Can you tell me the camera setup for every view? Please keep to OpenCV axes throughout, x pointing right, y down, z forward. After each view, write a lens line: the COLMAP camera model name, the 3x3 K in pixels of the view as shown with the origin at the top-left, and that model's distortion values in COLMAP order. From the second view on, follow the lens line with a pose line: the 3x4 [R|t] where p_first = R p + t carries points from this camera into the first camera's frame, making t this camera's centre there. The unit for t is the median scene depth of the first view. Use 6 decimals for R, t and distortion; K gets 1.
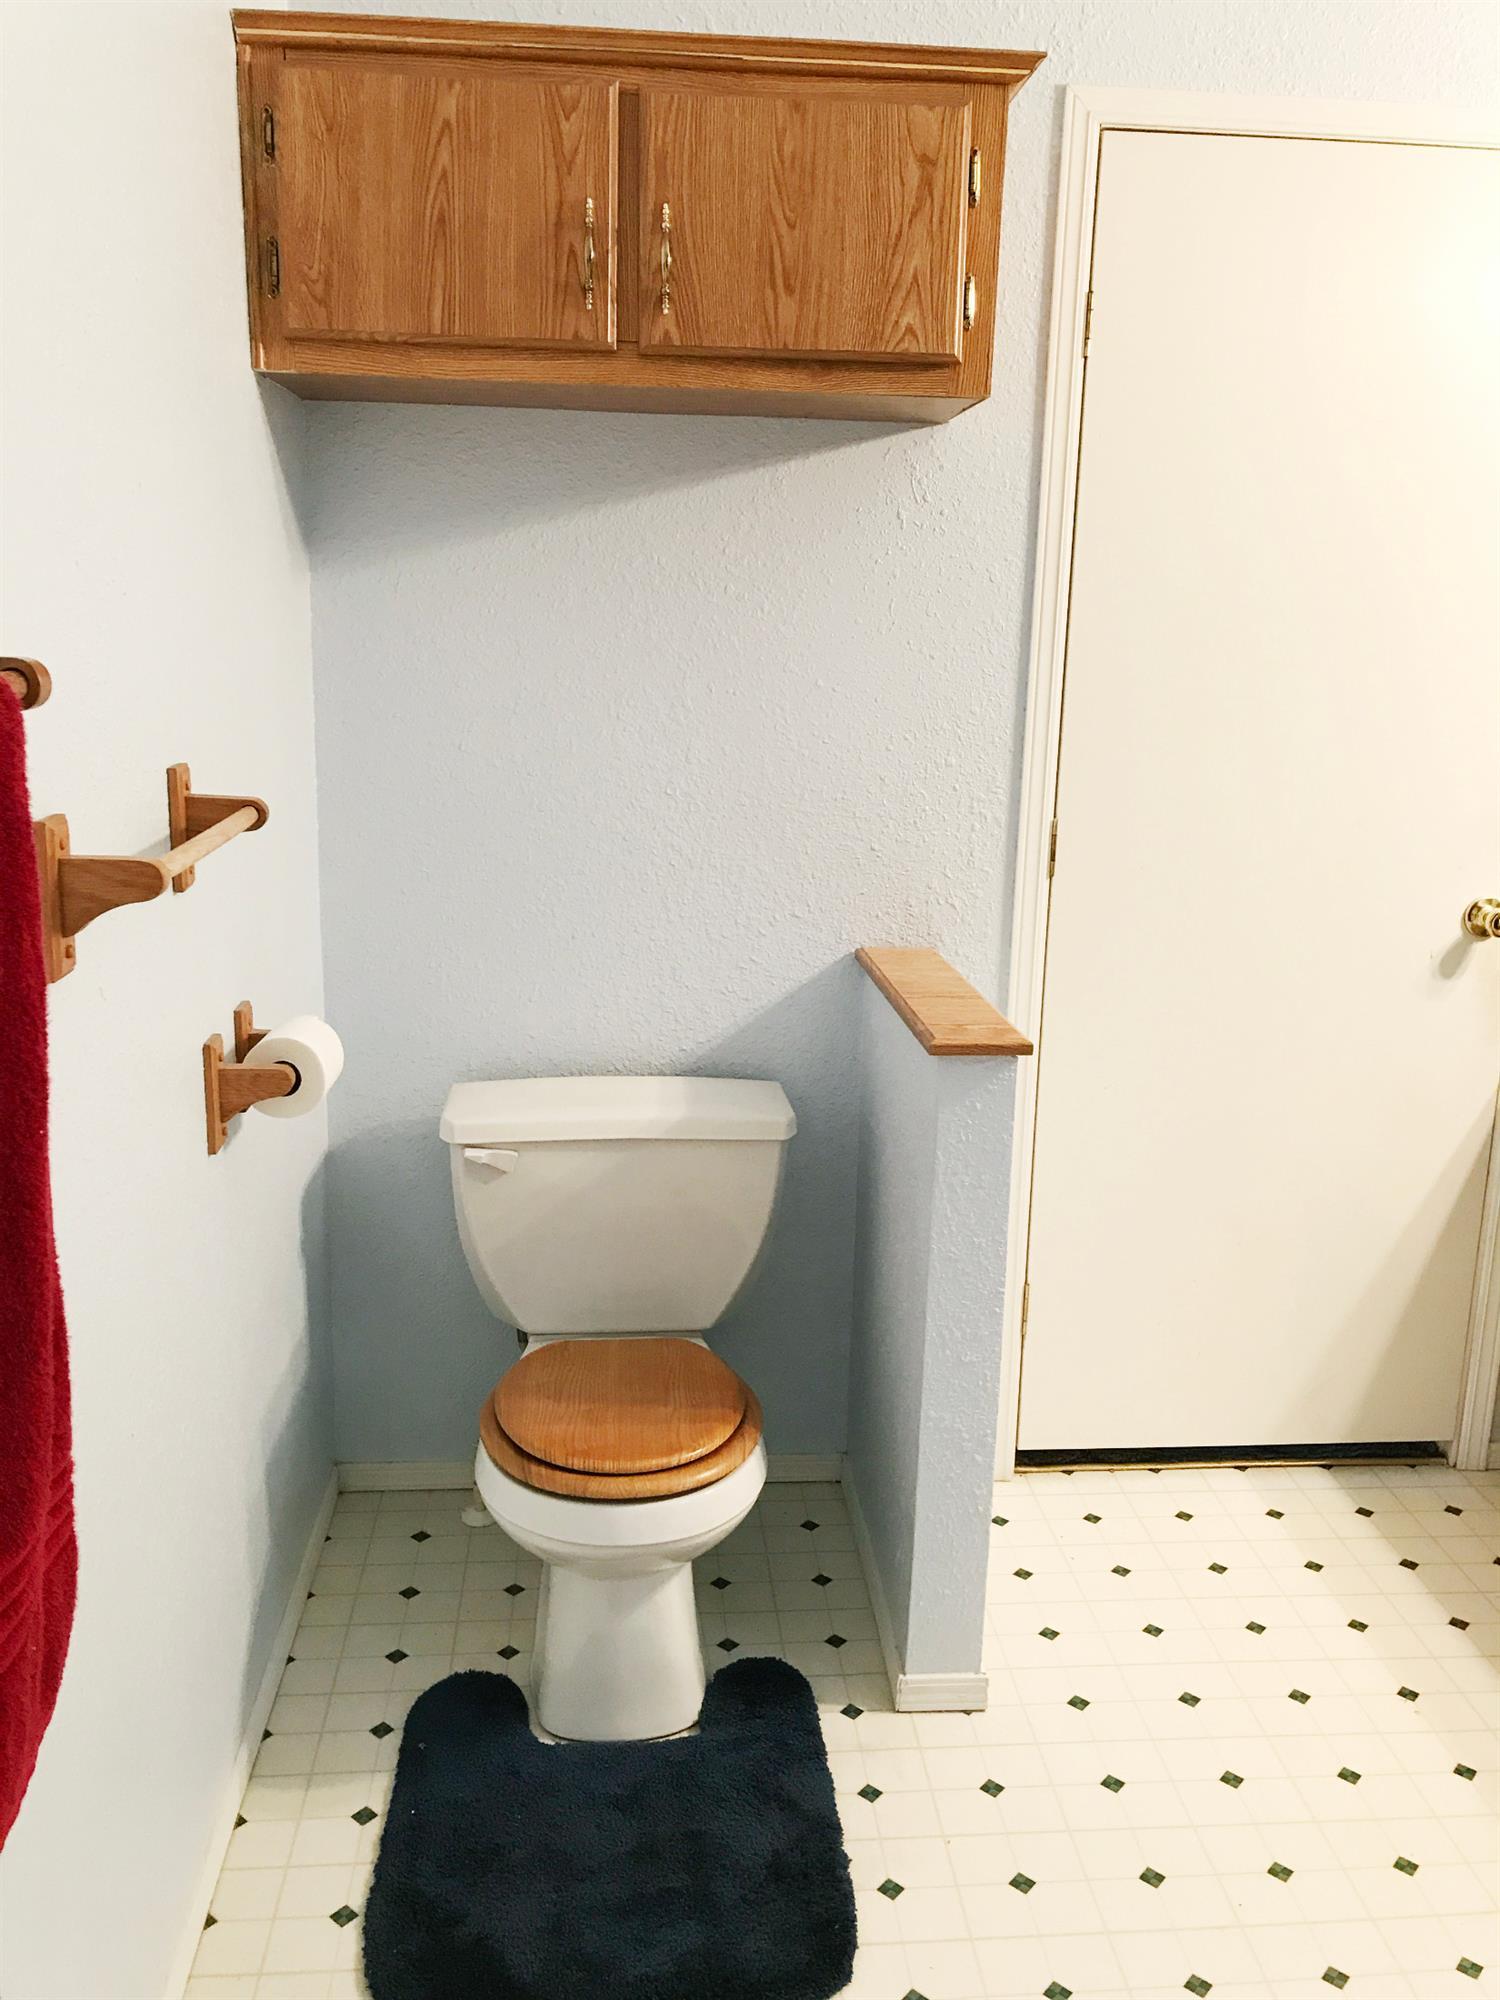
lens RADIAL K [[1654.3, 0, 754.9], [0, 1654.3, 990.7], [0, 0, 1]] dist [0.029603, 0.007320]
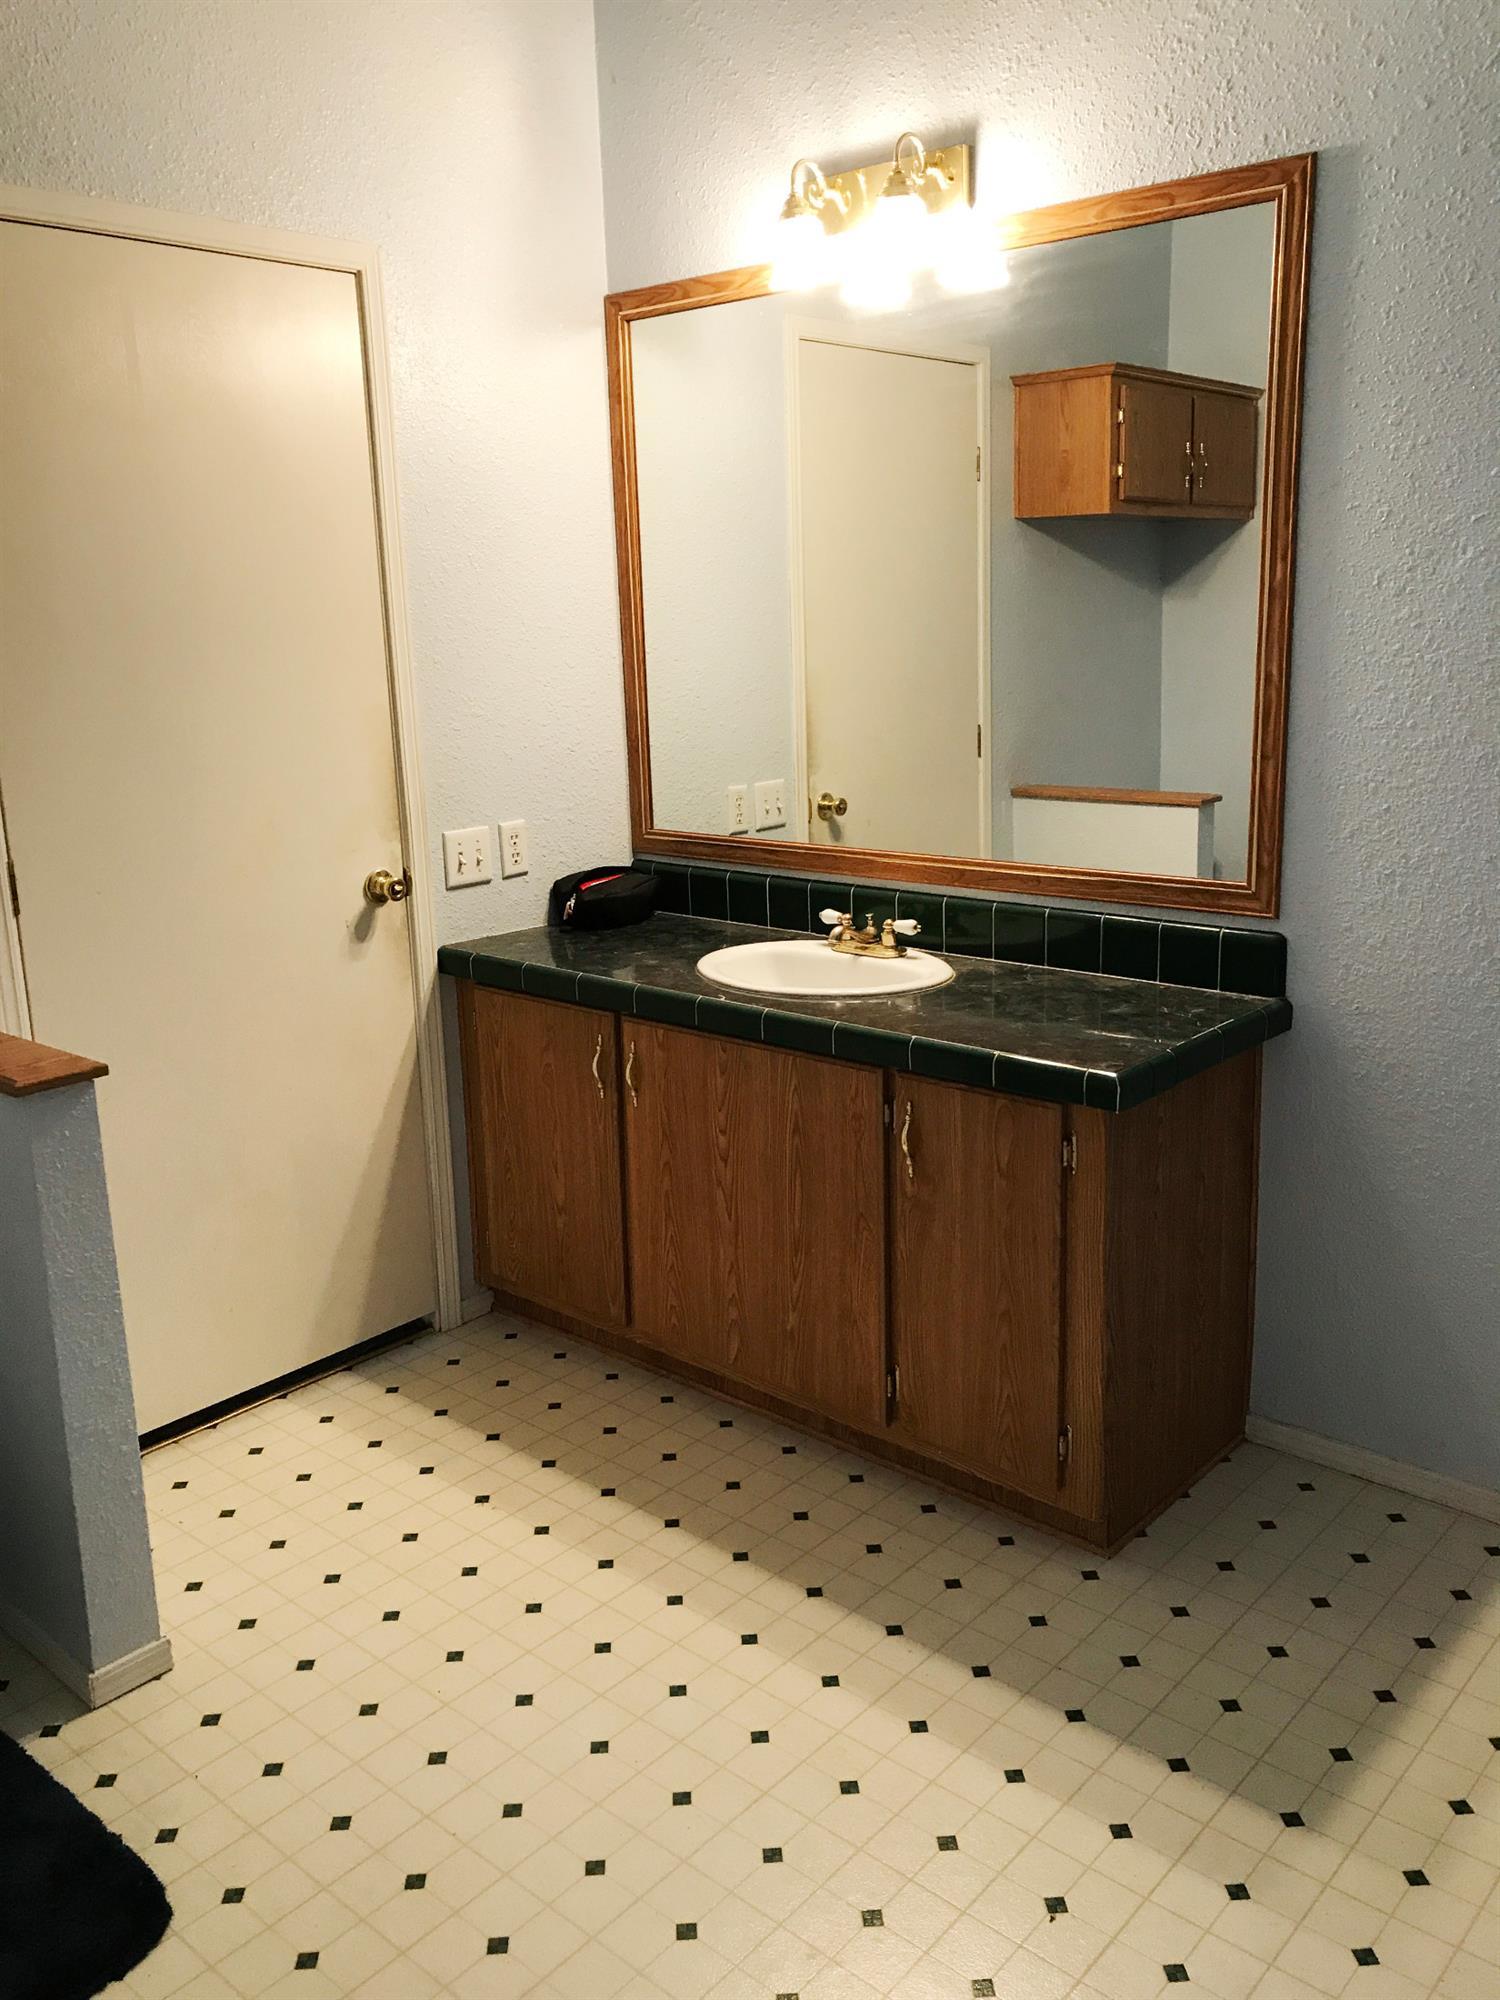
lens RADIAL K [[1654.3, 0, 749.8], [0, 1654.3, 1001.6], [0, 0, 1]] dist [0.029603, 0.007320]
pose [[0.726155, -0.207097, 0.655599, -0.197236], [0.196145, 0.976329, 0.091158, -0.021649], [-0.658958, 0.062398, 0.749587, -0.095867]]
